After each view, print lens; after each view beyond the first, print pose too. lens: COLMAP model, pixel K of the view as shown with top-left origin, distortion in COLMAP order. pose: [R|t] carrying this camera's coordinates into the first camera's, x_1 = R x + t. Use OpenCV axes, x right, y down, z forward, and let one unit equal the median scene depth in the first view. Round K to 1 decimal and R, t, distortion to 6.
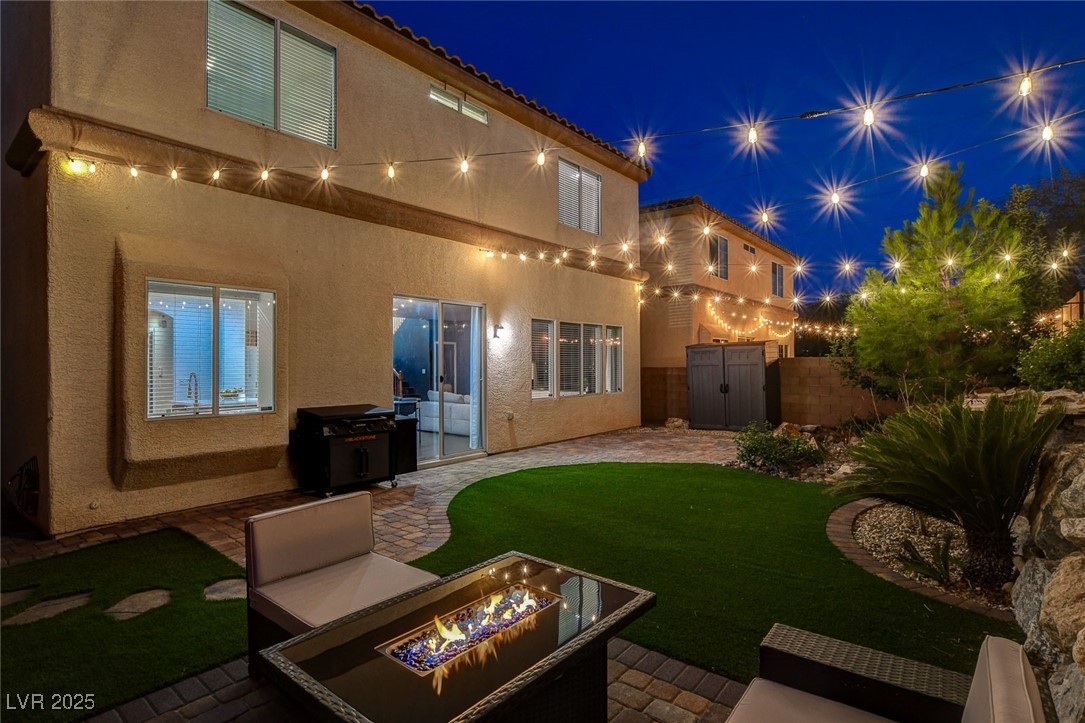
lens RADIAL K [[552.6, 0, 542.5], [0, 552.6, 361.5], [0, 0, 1]] dist [0.002199, 0.000288]
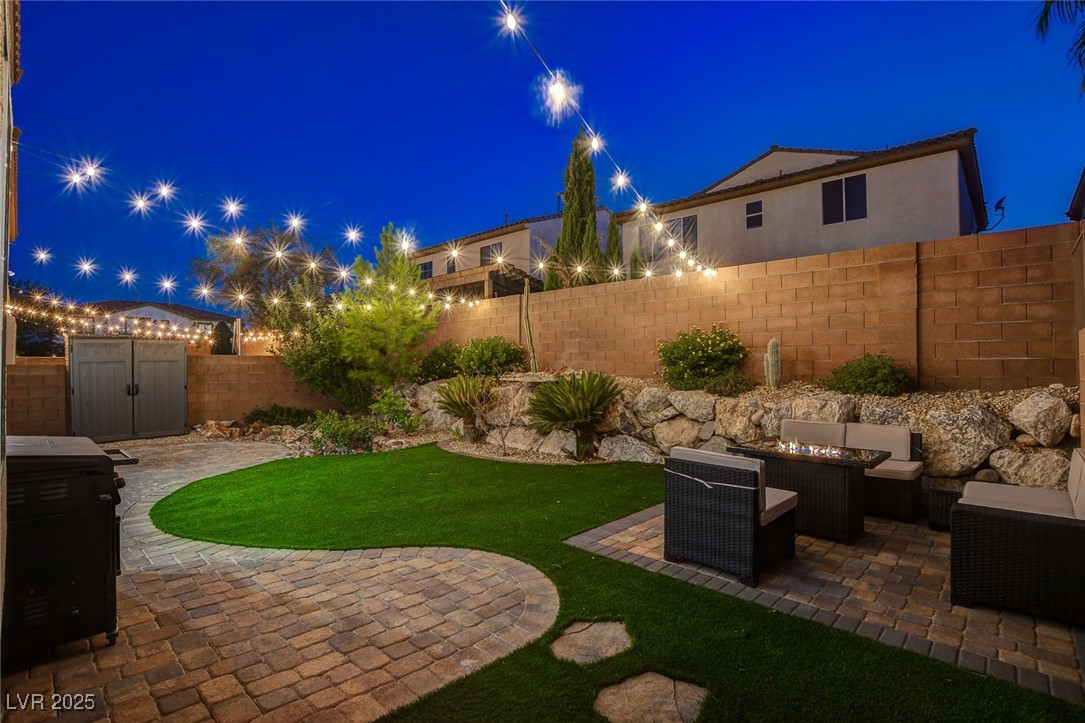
lens RADIAL K [[511.6, 0, 542.5], [0, 511.6, 361.5], [0, 0, 1]] dist [-0.001271, -0.000208]
pose [[0.083513, 0.009531, 0.996461, -0.825192], [0.000966, 0.999953, -0.009646, 0.028923], [-0.996506, 0.001768, 0.083499, 0.663051]]
